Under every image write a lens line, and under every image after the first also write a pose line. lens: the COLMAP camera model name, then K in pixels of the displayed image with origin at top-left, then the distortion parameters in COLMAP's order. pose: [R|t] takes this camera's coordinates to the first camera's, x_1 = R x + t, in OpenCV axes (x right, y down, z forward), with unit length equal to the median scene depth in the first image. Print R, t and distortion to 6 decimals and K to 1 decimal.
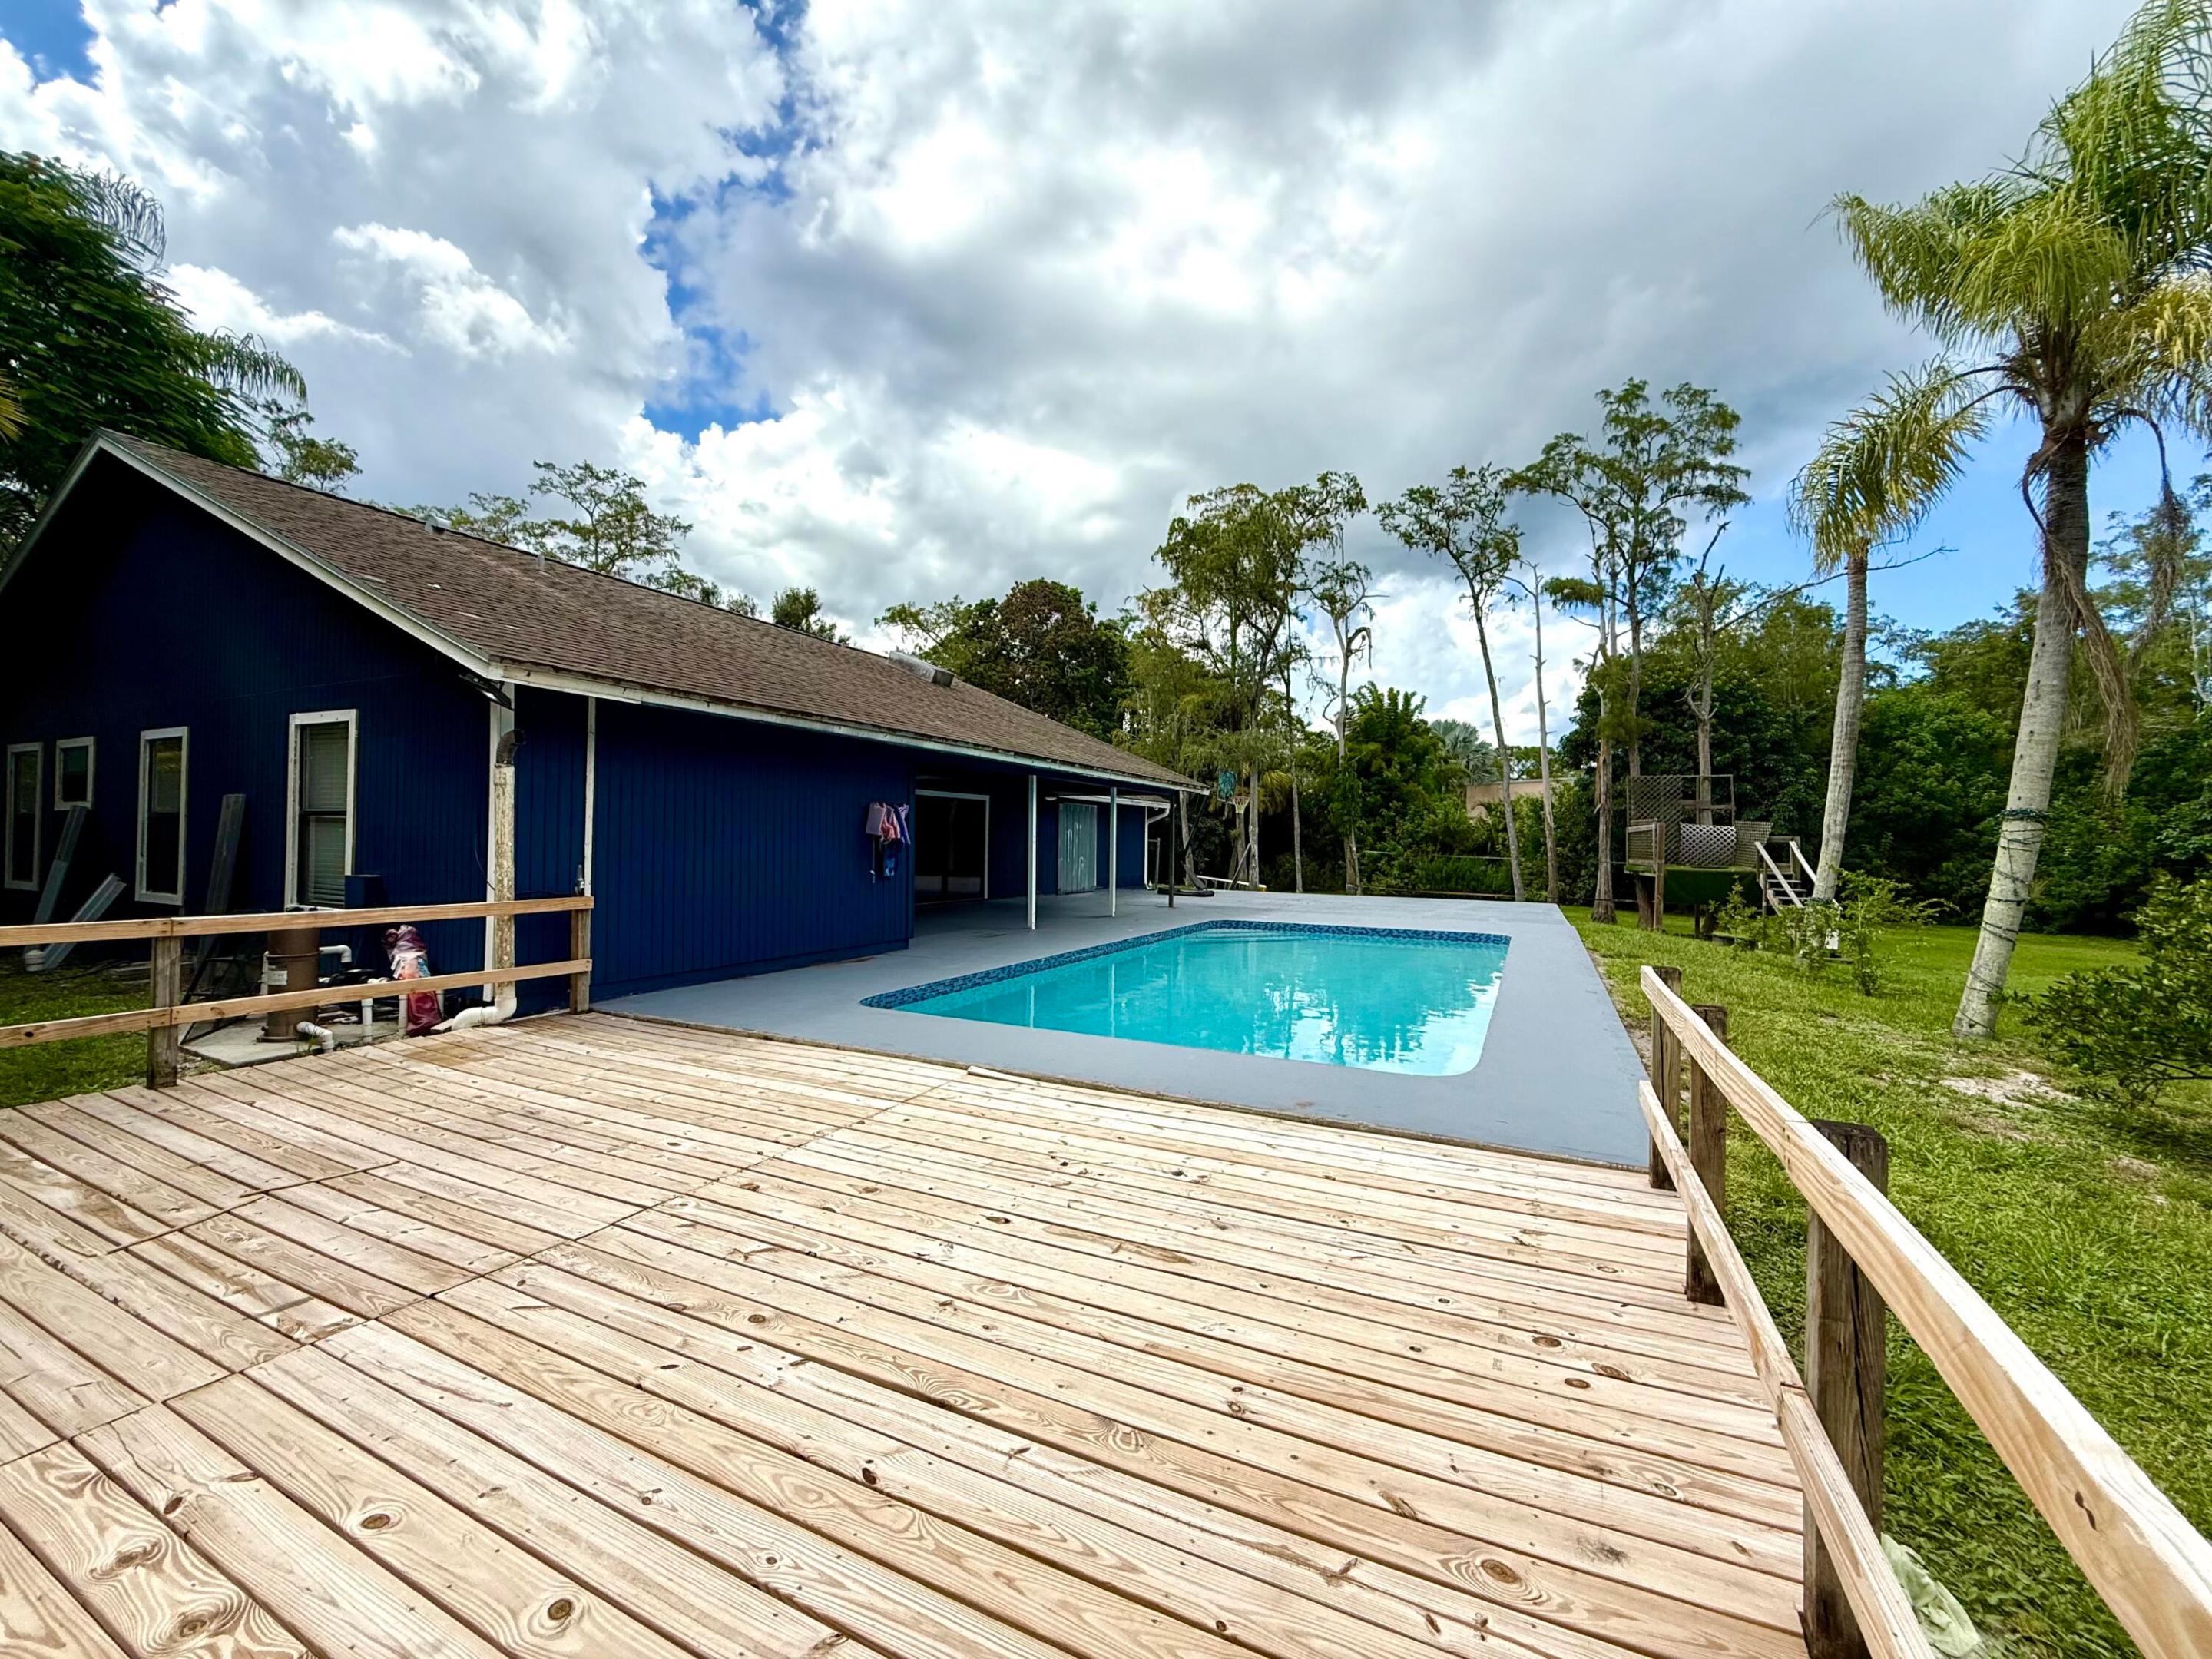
lens RADIAL K [[889.2, 0, 1101.2], [0, 889.2, 820.7], [0, 0, 1]] dist [-0.000327, 0.000123]
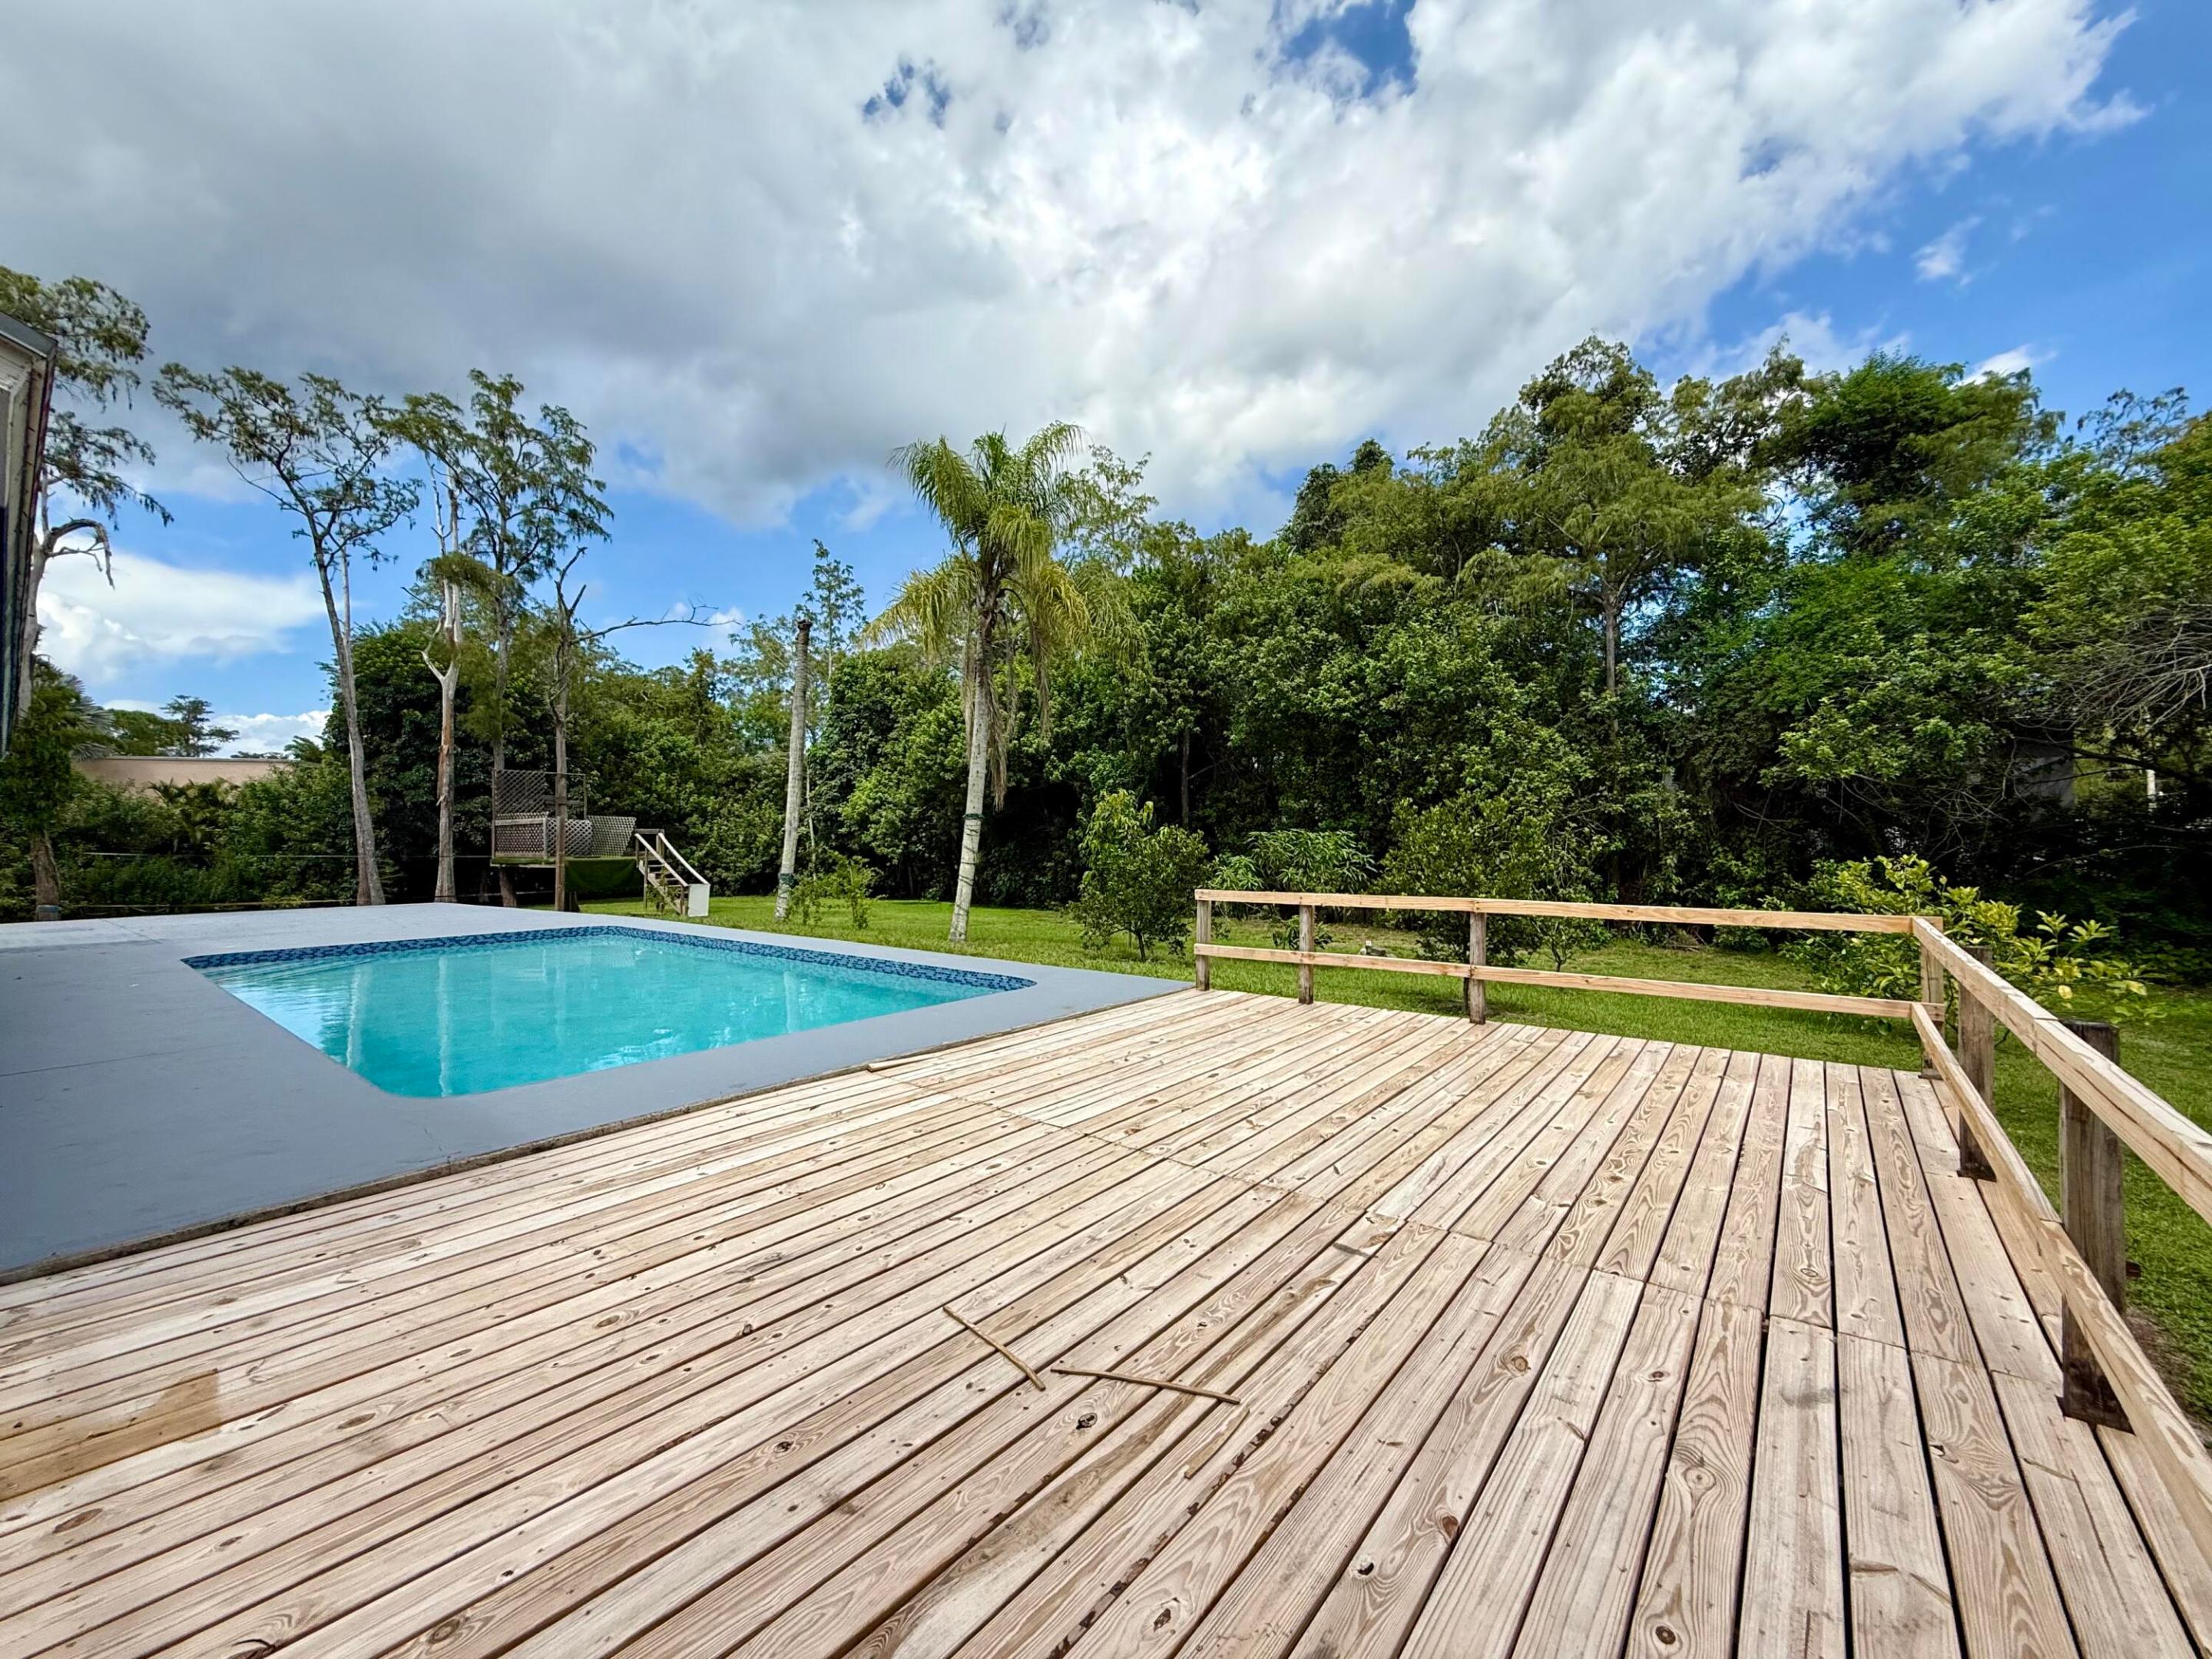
lens RADIAL K [[889.2, 0, 1101.2], [0, 889.2, 820.7], [0, 0, 1]] dist [-0.000327, 0.000123]
pose [[0.208478, 0.006052, 0.978008, -1.343746], [-0.014112, 0.999895, -0.003179, 0.007127], [-0.977925, -0.013138, 0.208542, 0.695722]]
